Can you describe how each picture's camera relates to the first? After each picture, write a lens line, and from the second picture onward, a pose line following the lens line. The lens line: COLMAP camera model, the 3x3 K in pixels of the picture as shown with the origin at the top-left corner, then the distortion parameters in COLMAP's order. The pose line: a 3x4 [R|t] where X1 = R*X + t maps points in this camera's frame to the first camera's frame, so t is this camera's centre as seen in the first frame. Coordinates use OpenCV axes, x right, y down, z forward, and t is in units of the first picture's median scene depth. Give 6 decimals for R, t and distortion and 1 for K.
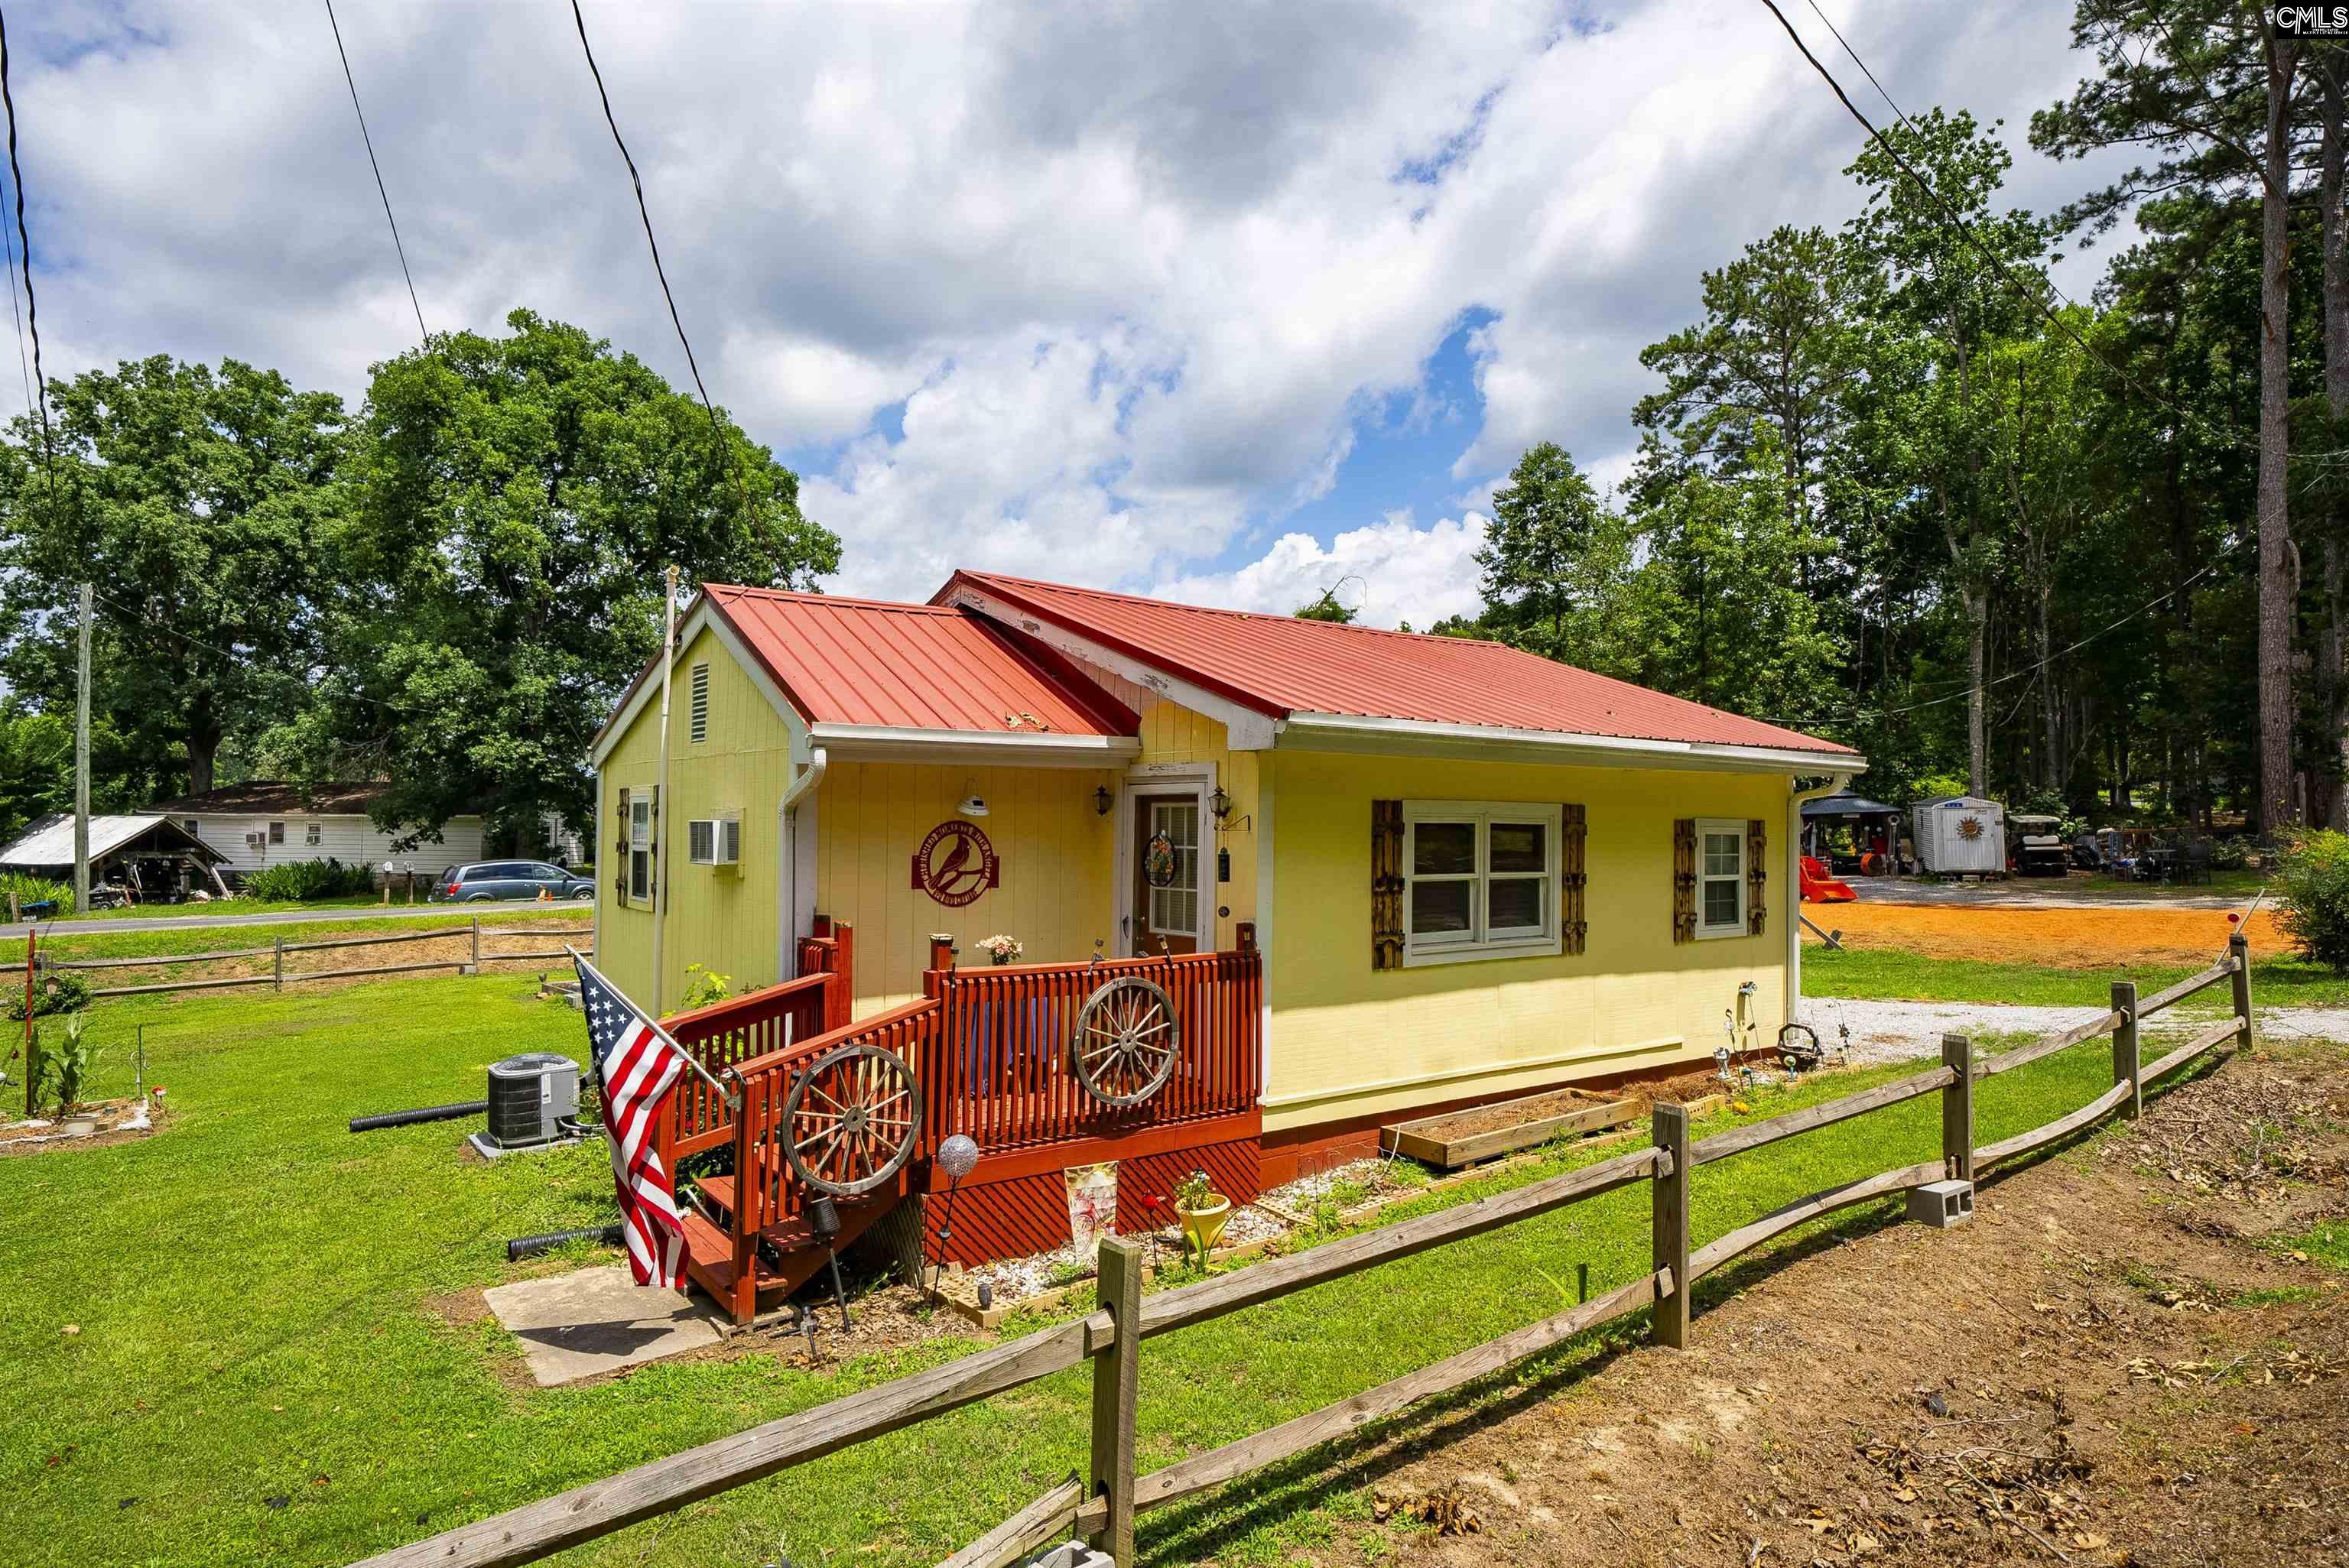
lens RADIAL K [[1298.9, 0, 1191.8], [0, 1298.9, 770.1], [0, 0, 1]] dist [0.029288, -0.003648]
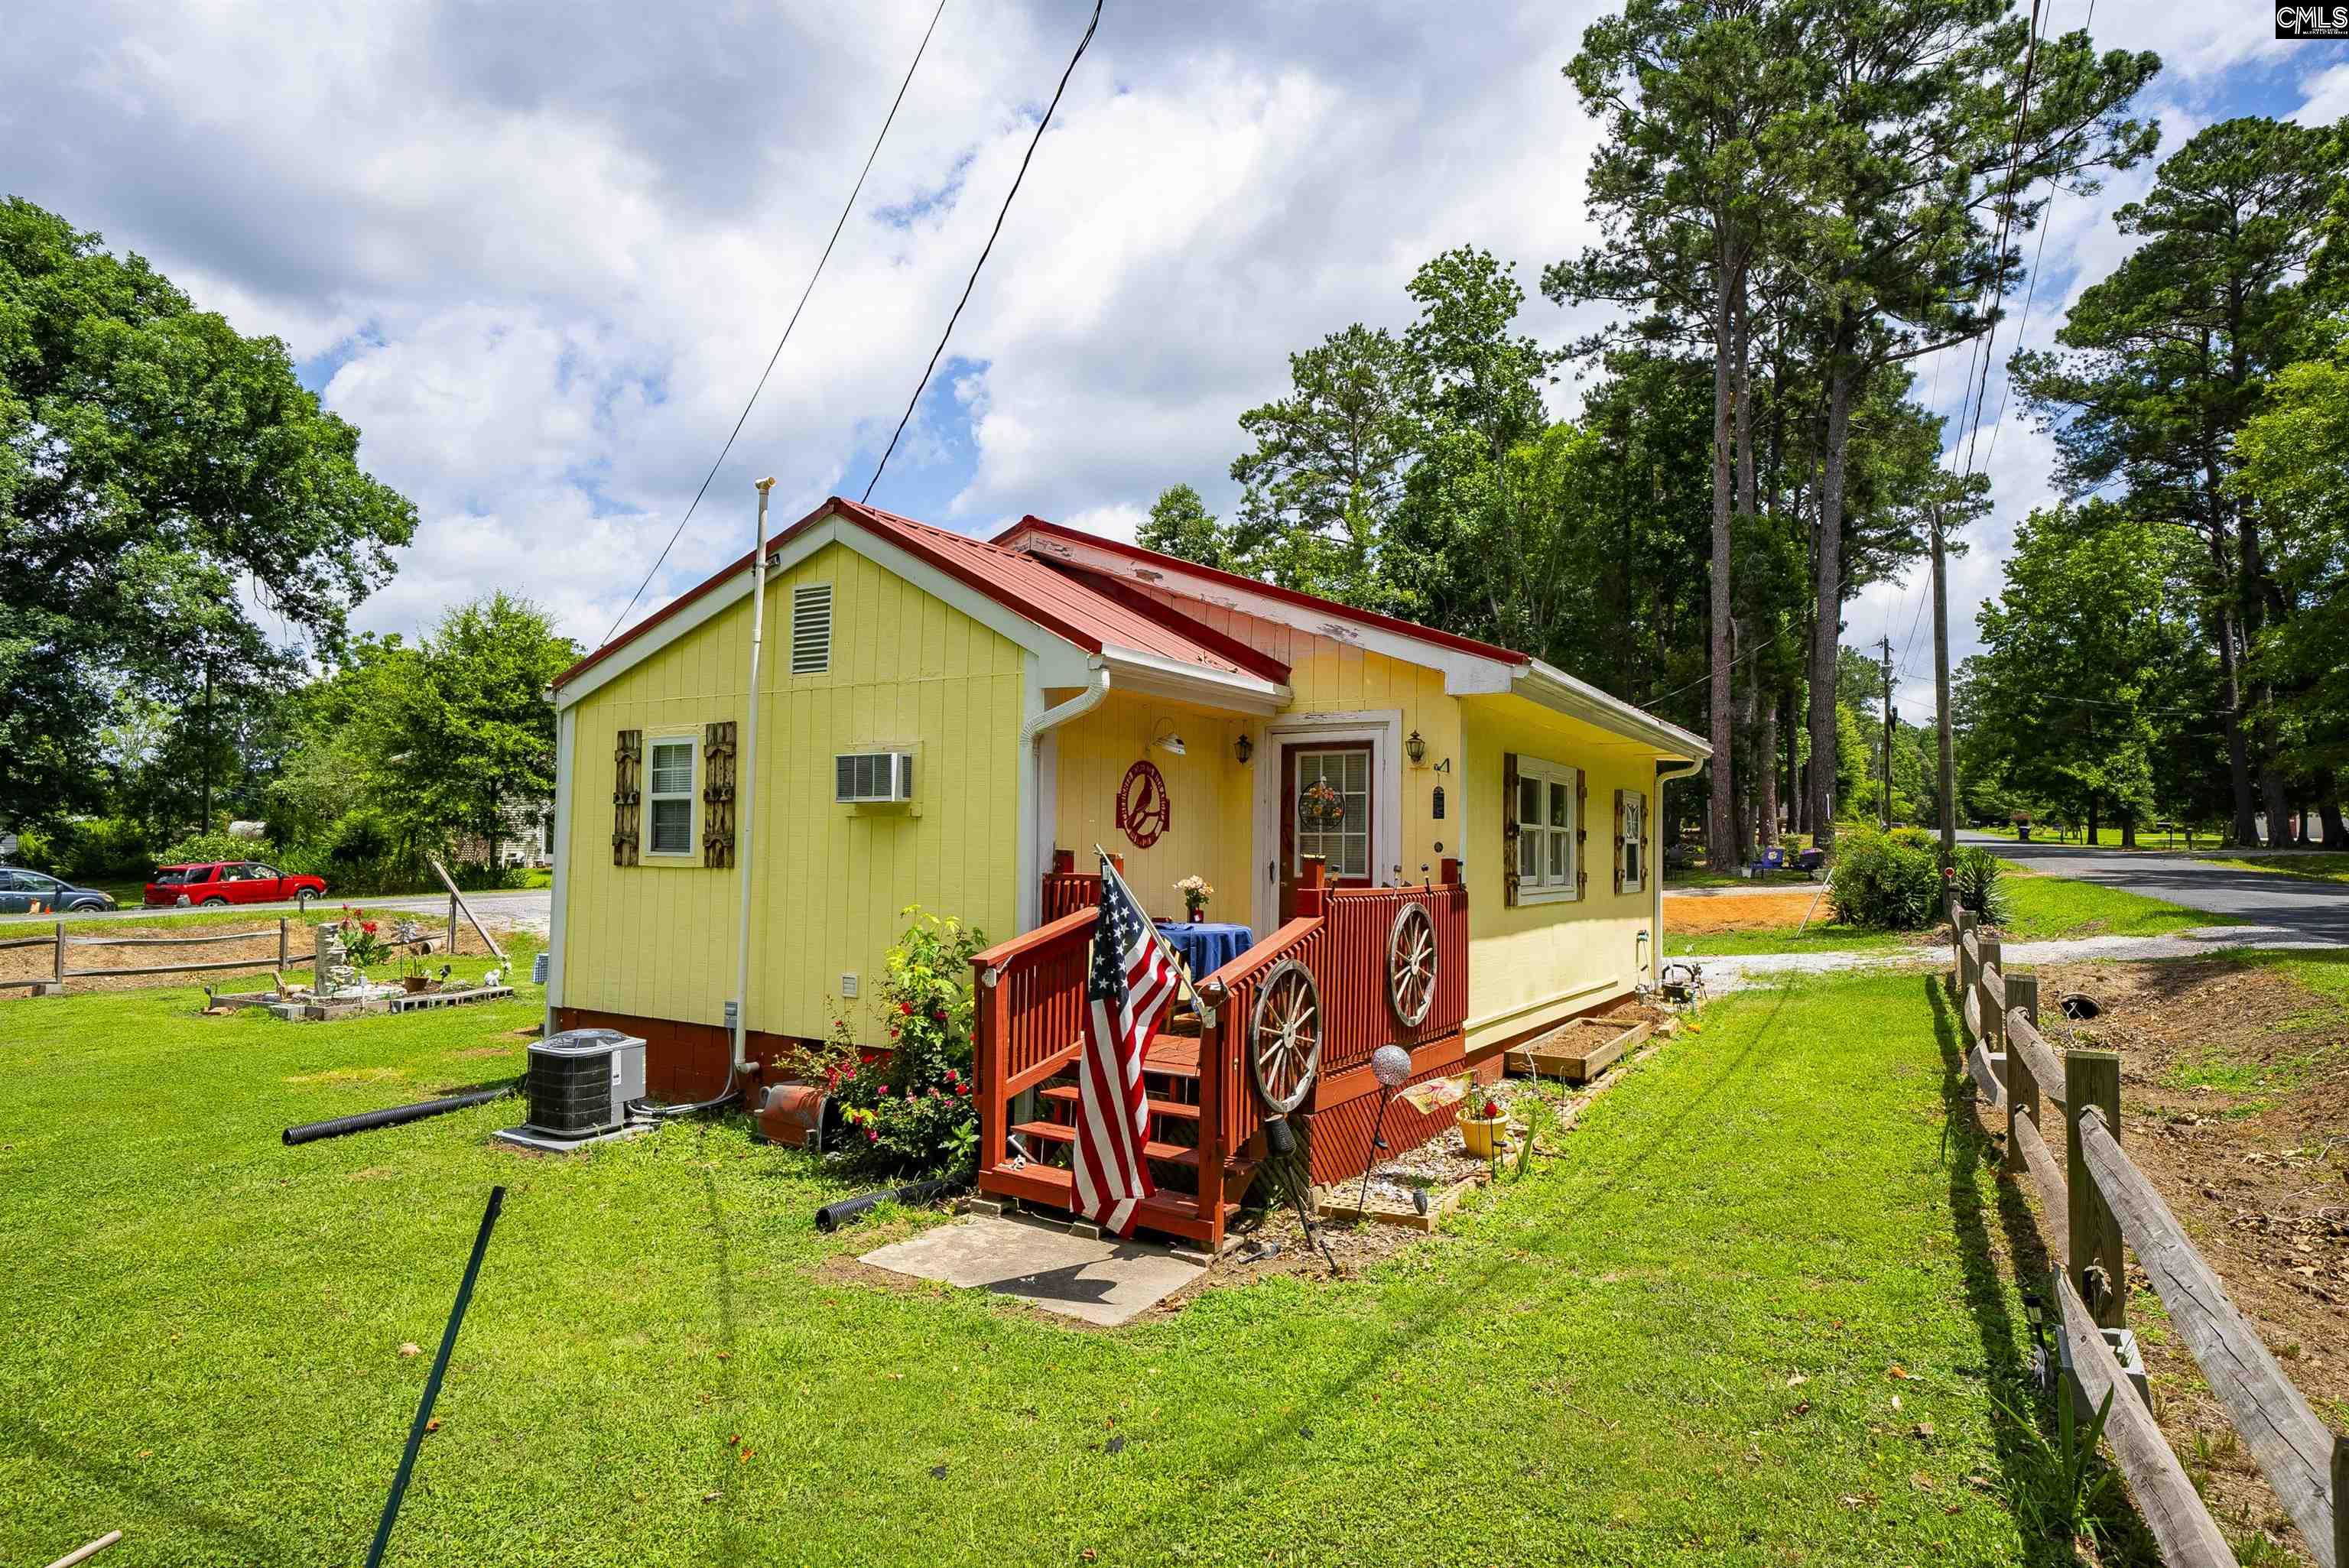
lens RADIAL K [[1258.0, 0, 1164.0], [0, 1258.0, 778.7], [0, 0, 1]] dist [0.012602, 0.000205]
pose [[0.932629, 0.023851, 0.360046, -0.431768], [-0.018191, 0.999652, -0.019101, 0.059870], [-0.360377, 0.011265, 0.932739, 0.095818]]
